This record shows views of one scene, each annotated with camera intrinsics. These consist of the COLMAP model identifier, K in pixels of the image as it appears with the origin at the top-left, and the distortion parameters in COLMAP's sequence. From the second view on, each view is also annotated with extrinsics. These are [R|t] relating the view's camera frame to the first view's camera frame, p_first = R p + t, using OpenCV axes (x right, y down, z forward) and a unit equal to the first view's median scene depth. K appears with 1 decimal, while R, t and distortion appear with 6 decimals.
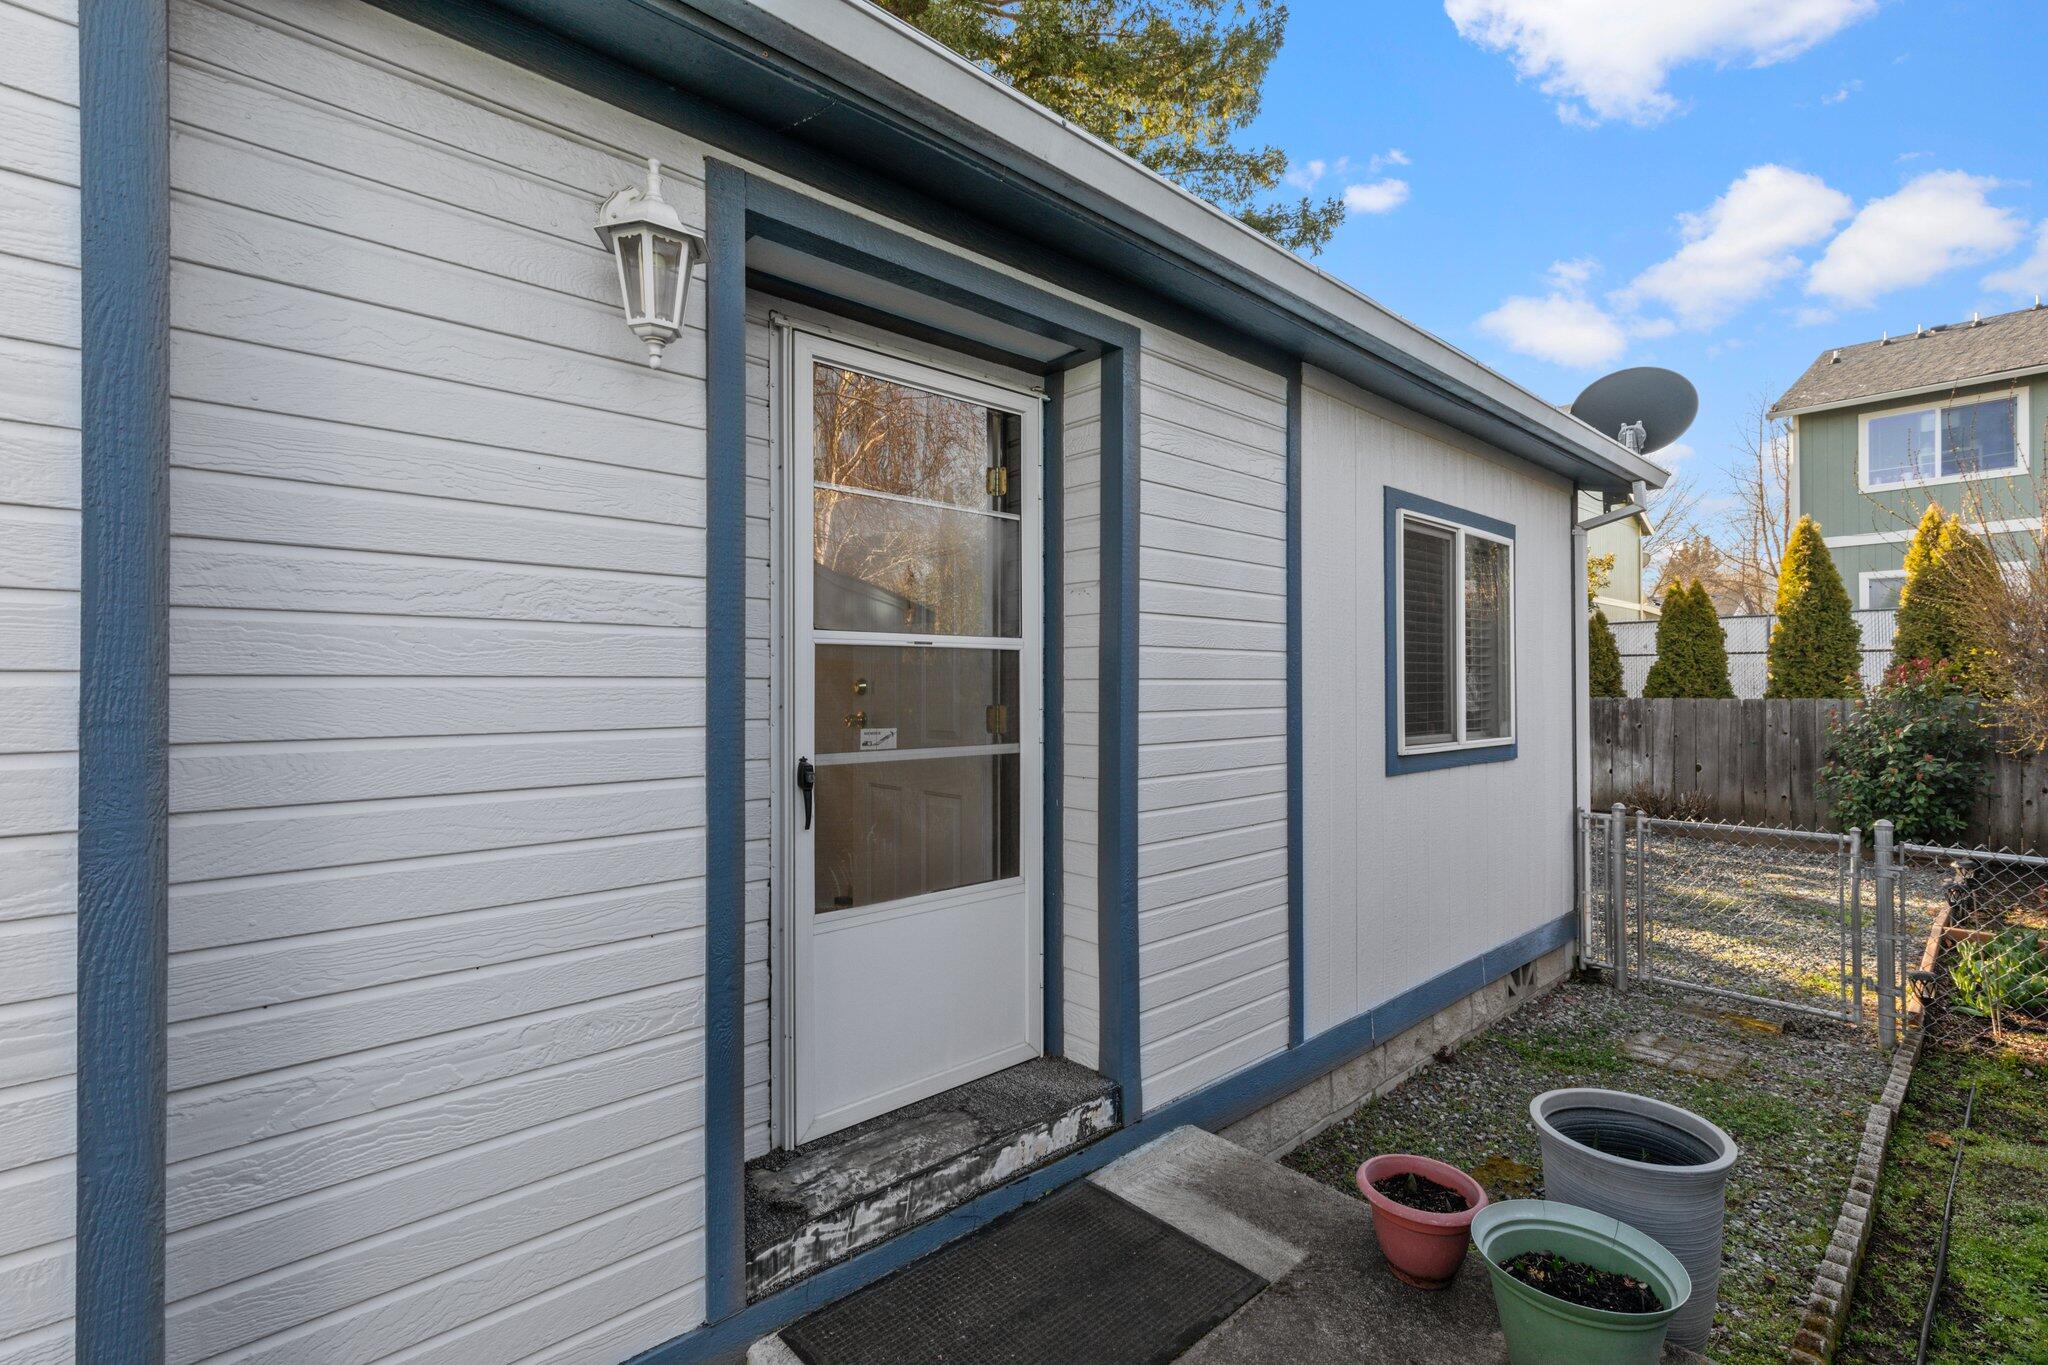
lens RADIAL K [[919.3, 0, 1028.2], [0, 919.3, 682.7], [0, 0, 1]] dist [0.004973, 0.000296]
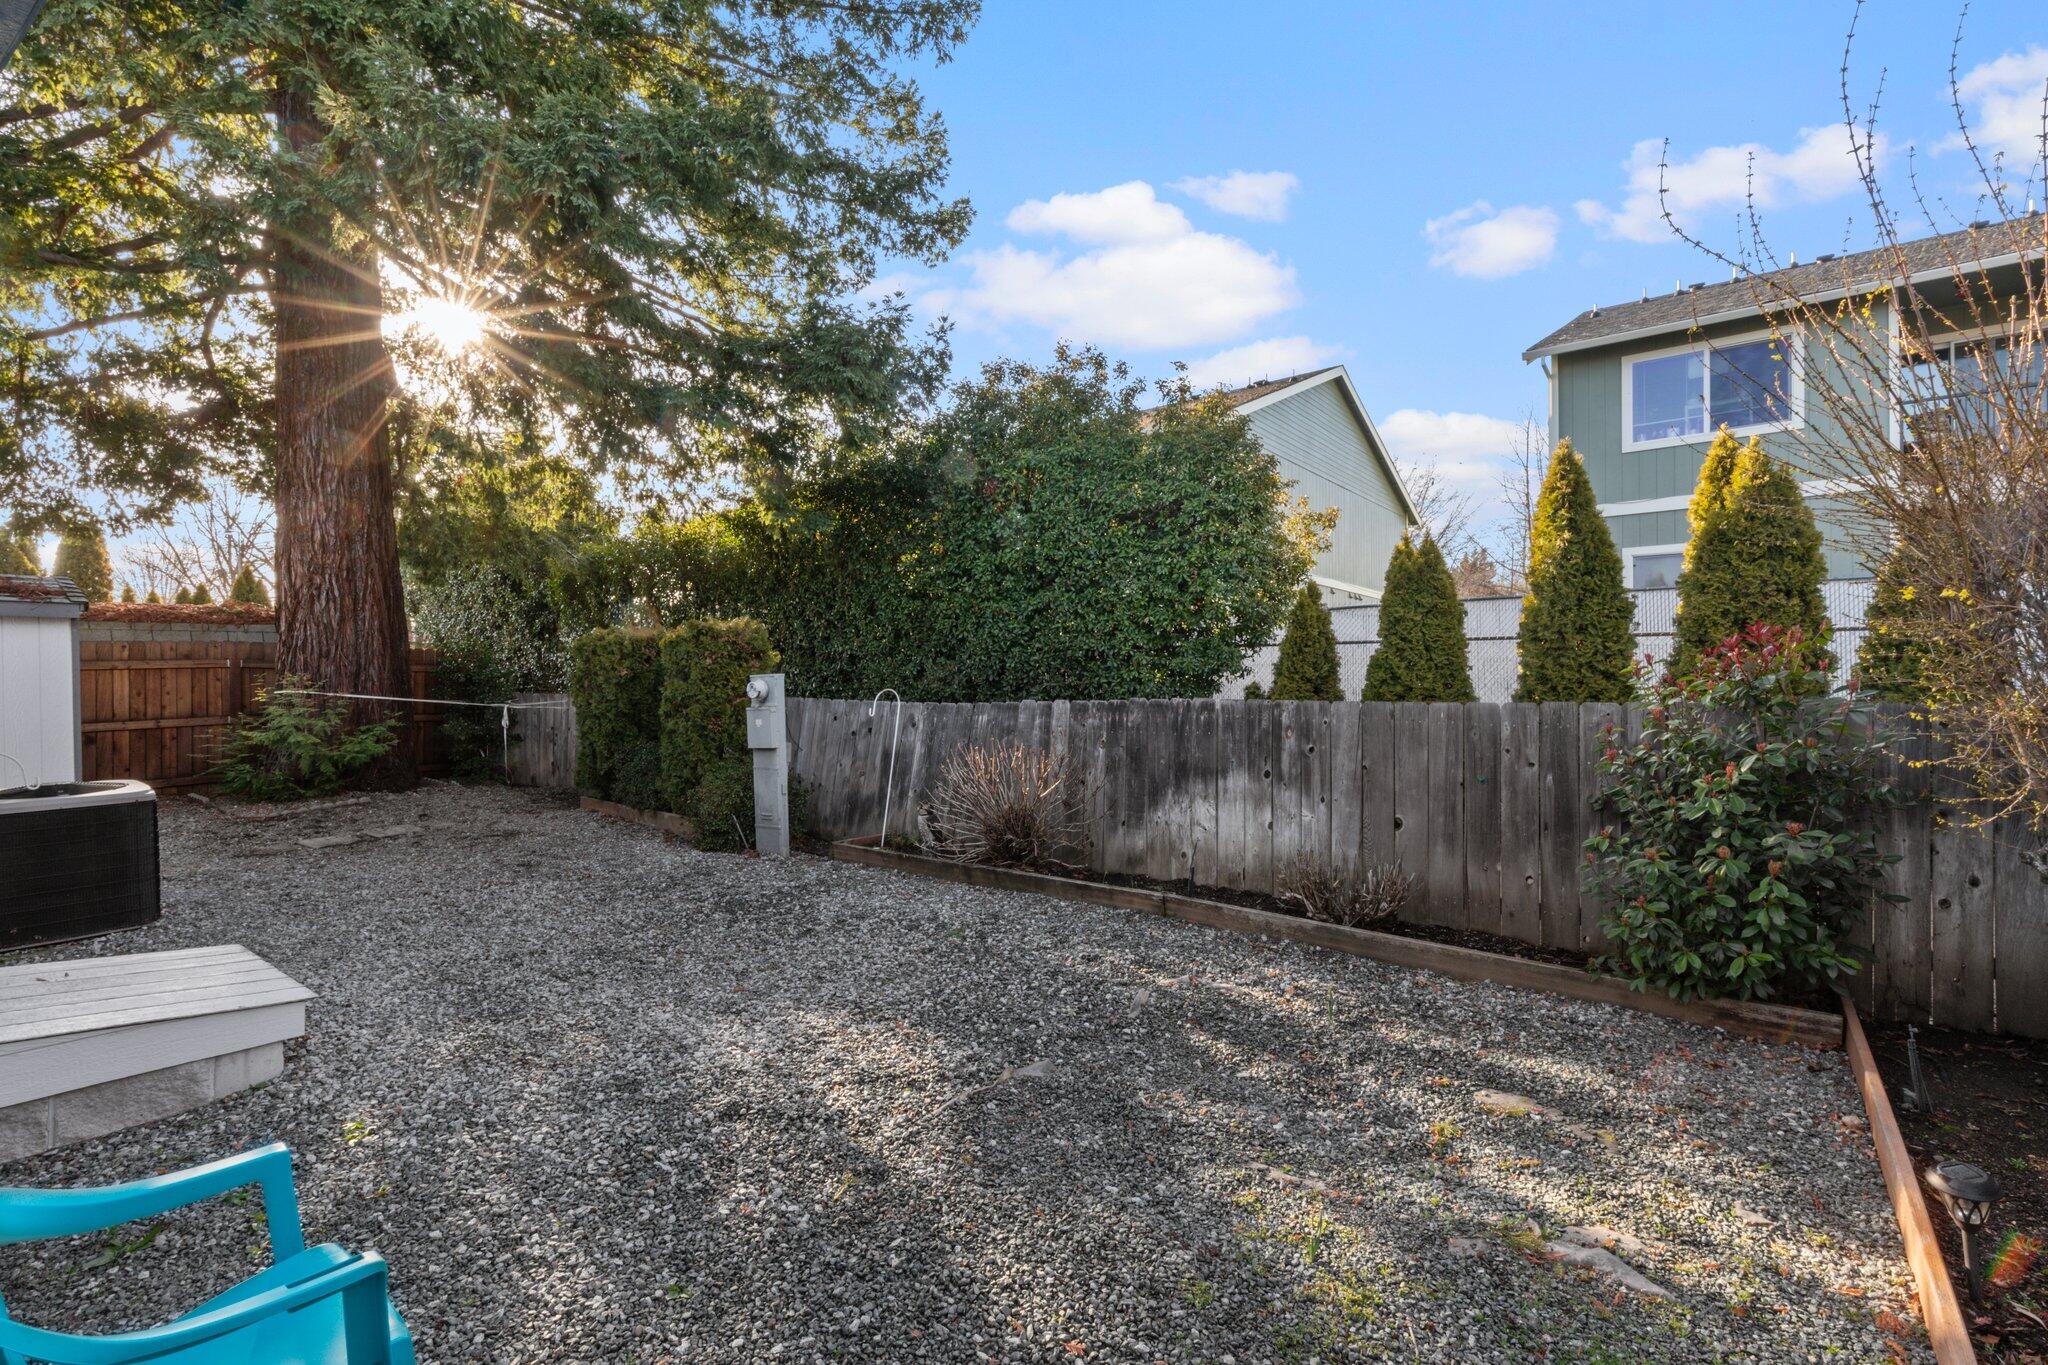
lens RADIAL K [[919.3, 0, 1032.7], [0, 919.3, 681.1], [0, 0, 1]] dist [0.004973, 0.000296]
pose [[0.984663, 0.004757, 0.174400, 0.327824], [-0.003863, 0.999978, -0.005465, 0.006626], [-0.174422, 0.004708, 0.984660, 0.387592]]
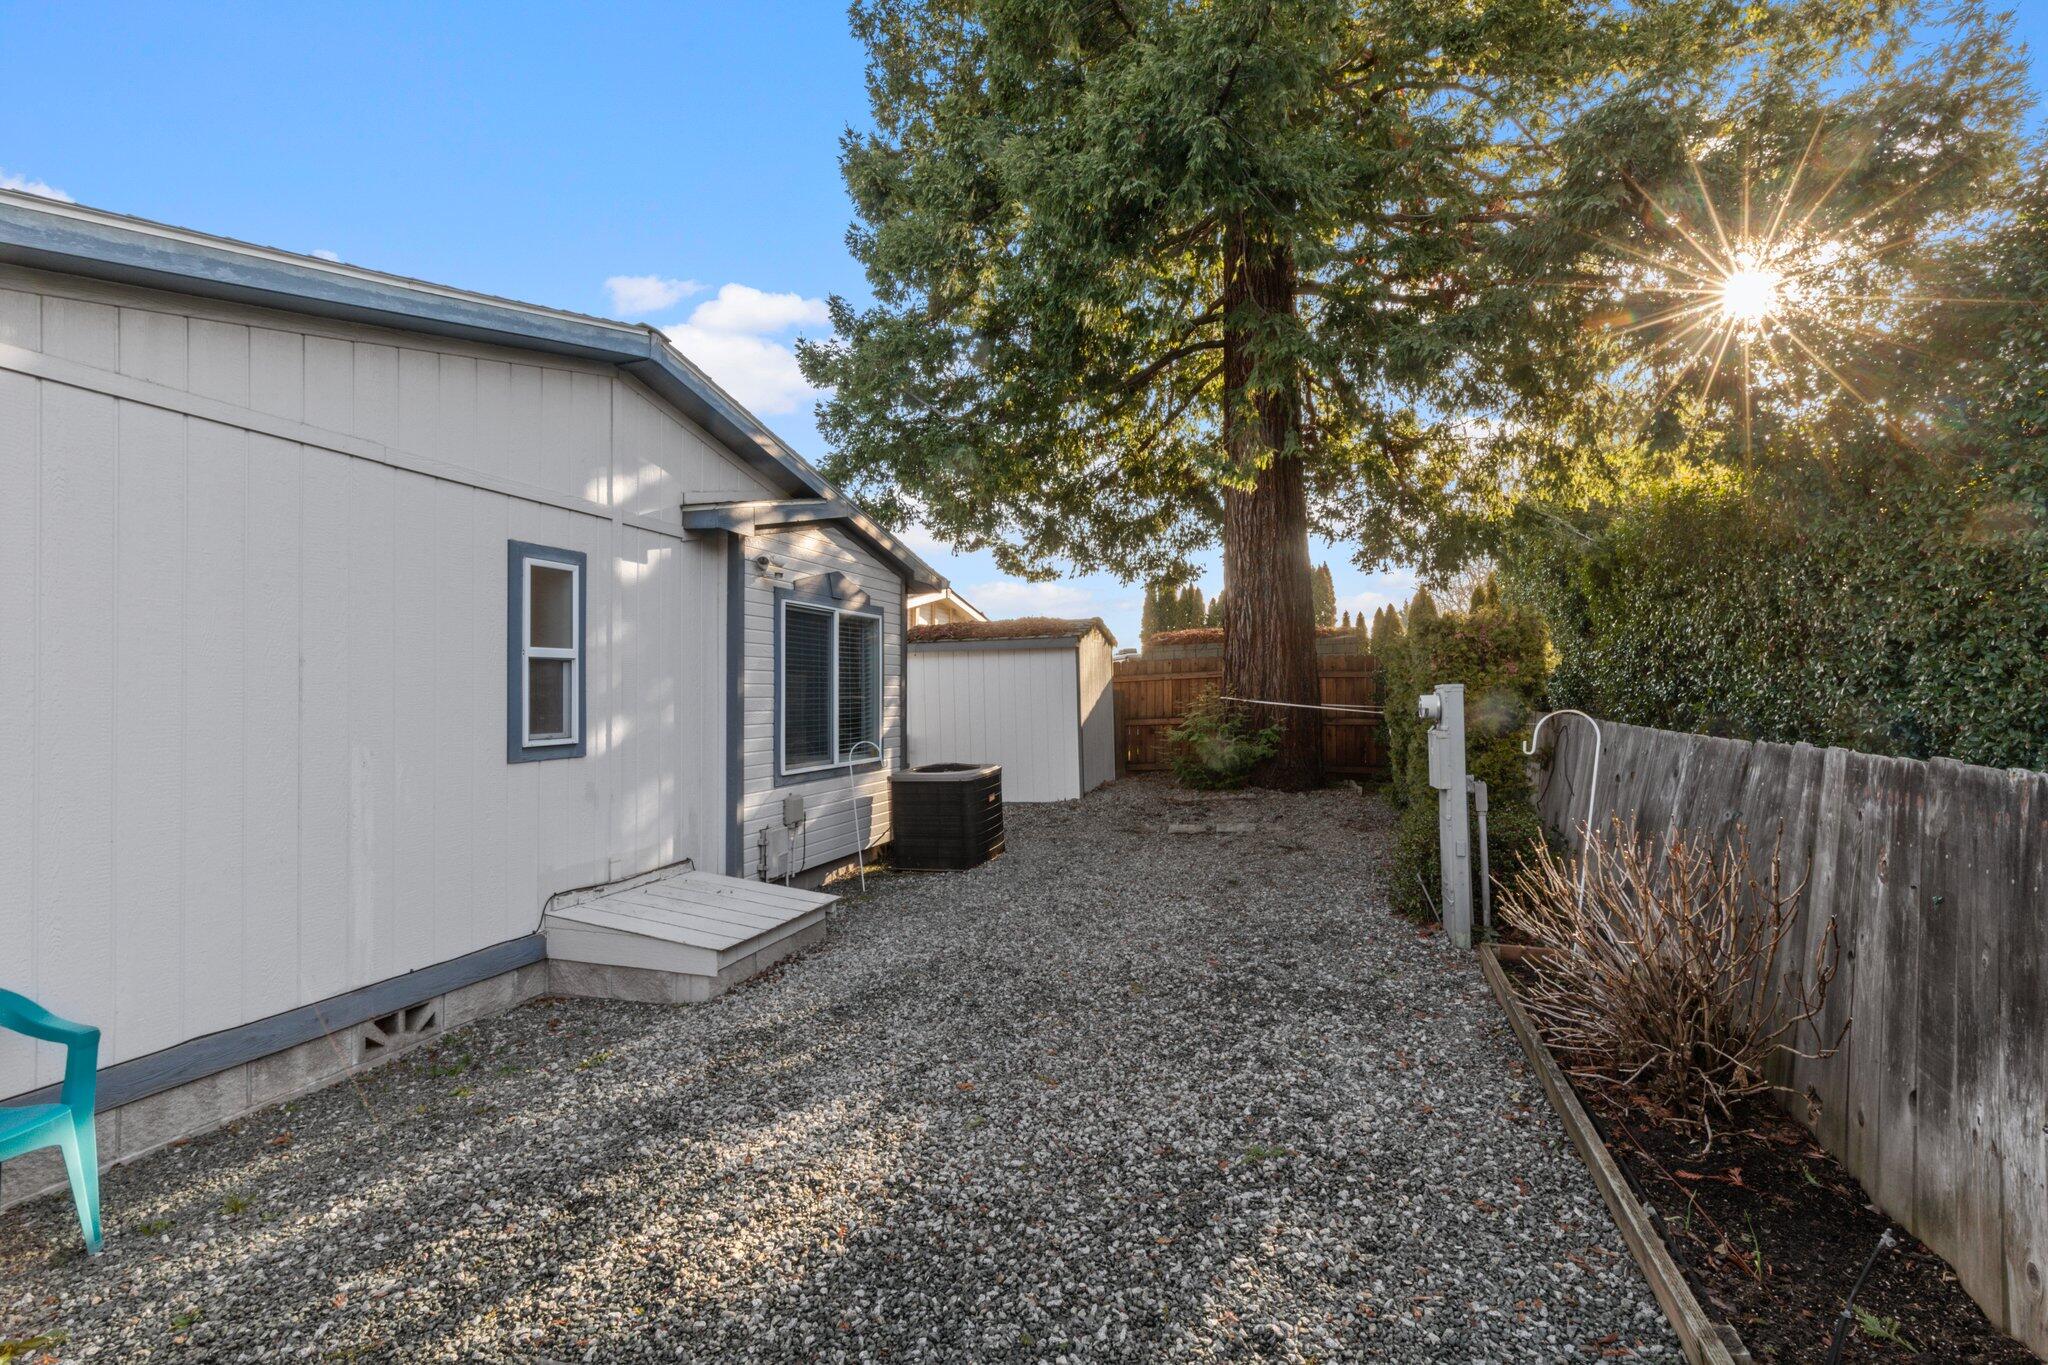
lens RADIAL K [[919.3, 0, 1034.1], [0, 919.3, 679.0], [0, 0, 1]] dist [0.004973, 0.000296]
pose [[0.504945, -0.003469, -0.863145, 0.561363], [0.003458, 0.999992, -0.001996, -0.004027], [0.863145, -0.001977, 0.504953, 0.656705]]
